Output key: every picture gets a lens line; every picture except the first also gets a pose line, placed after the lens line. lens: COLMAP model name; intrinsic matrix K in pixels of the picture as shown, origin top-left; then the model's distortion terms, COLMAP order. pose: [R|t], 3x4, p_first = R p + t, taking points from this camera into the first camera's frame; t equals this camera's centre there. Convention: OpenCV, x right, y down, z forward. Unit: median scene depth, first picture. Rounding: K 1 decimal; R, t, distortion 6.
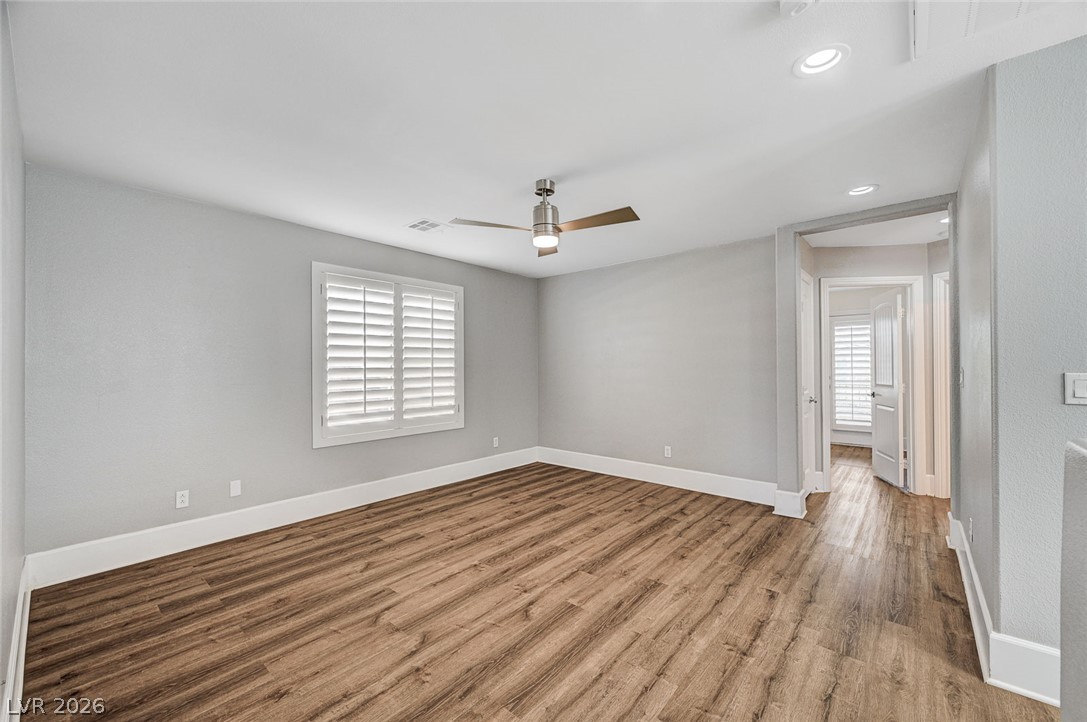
lens RADIAL K [[431.5, 0, 543.0], [0, 431.5, 365.9], [0, 0, 1]] dist [0.001829, 0.000288]
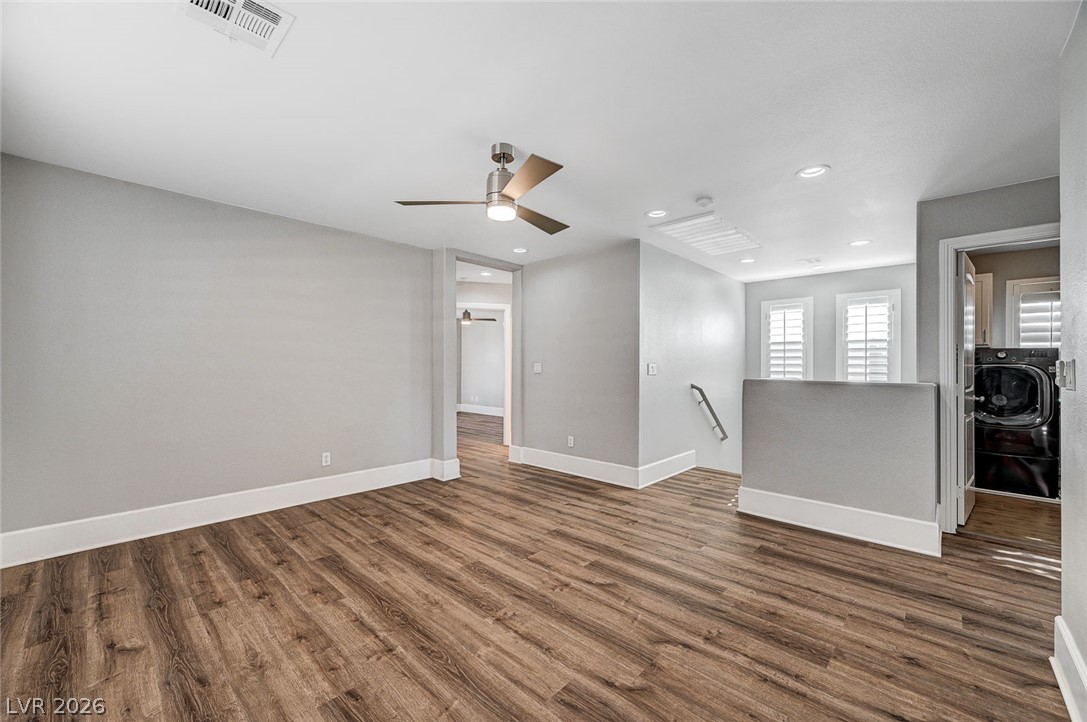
lens RADIAL K [[431.5, 0, 547.4], [0, 431.5, 360.3], [0, 0, 1]] dist [0.001829, 0.000288]
pose [[0.033051, 0.020831, 0.999237, -0.780552], [-0.006122, 0.999768, -0.020639, 0.029802], [-0.999435, -0.005435, 0.033171, 0.776219]]
